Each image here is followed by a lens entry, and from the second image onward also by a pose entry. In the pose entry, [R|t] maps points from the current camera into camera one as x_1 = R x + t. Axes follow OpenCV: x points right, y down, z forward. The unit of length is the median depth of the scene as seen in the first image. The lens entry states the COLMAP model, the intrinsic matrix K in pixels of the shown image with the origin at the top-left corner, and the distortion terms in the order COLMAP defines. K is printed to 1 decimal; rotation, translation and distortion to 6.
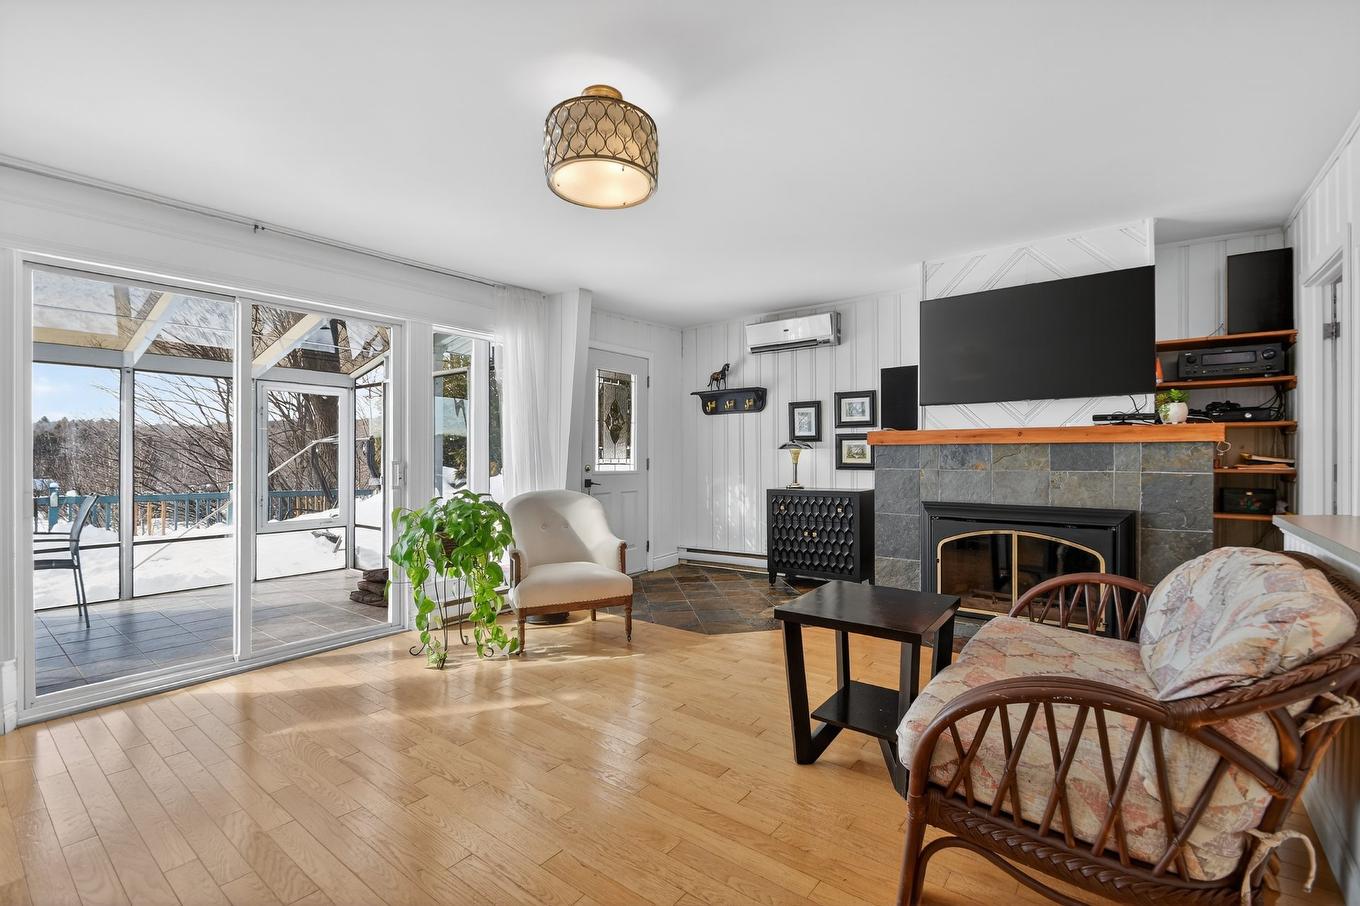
lens RADIAL K [[604.8, 0, 676.7], [0, 604.8, 456.2], [0, 0, 1]] dist [0.000574, -0.000777]
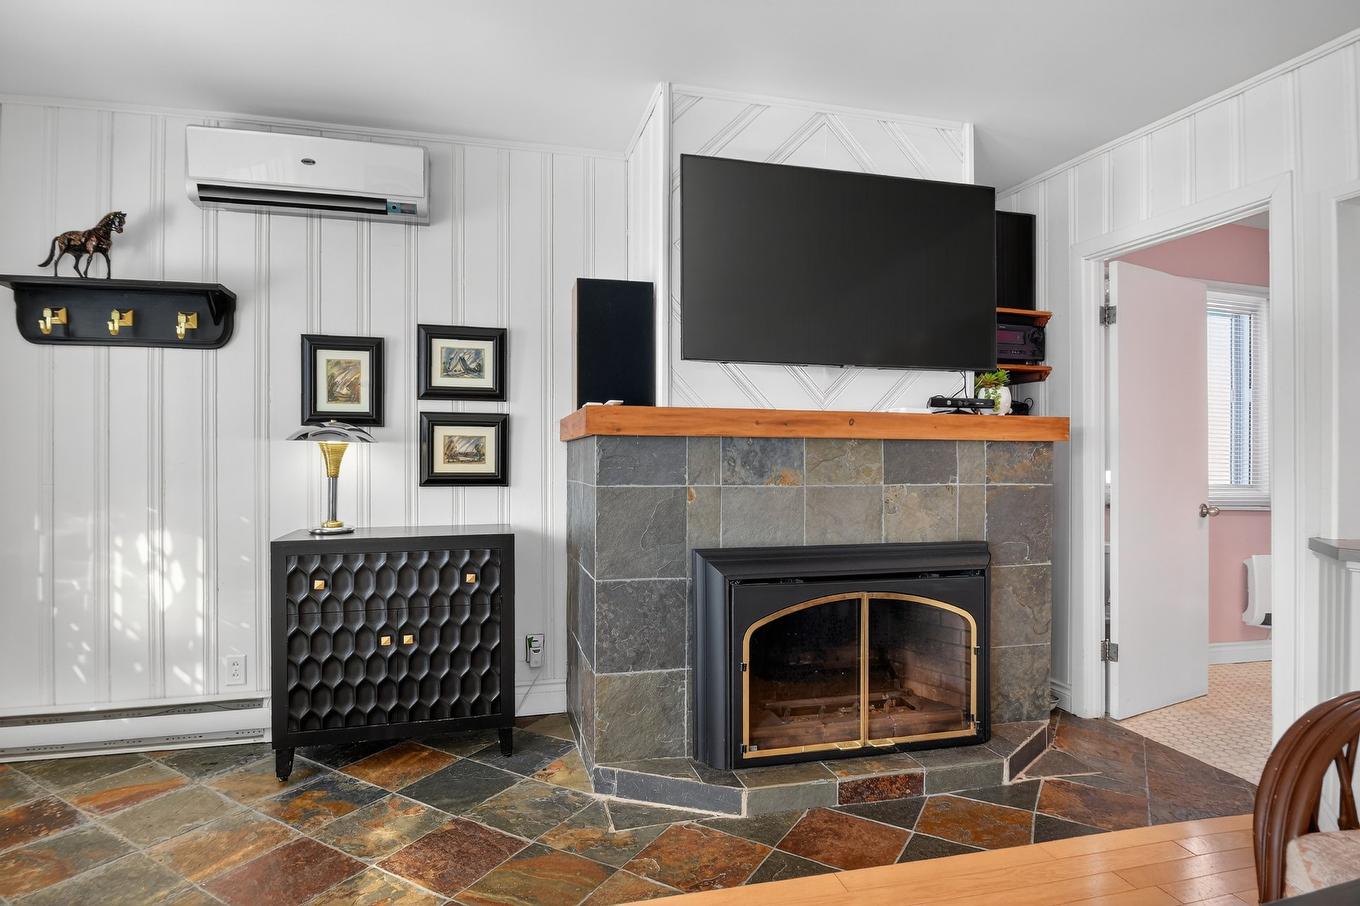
lens RADIAL K [[734.9, 0, 672.7], [0, 734.9, 459.4], [0, 0, 1]] dist [-0.010521, -0.004738]
pose [[0.618047, 0.004112, 0.786130, -0.064532], [-0.003755, 0.999990, -0.002278, 0.000974], [-0.786132, -0.001544, 0.618057, 0.491428]]
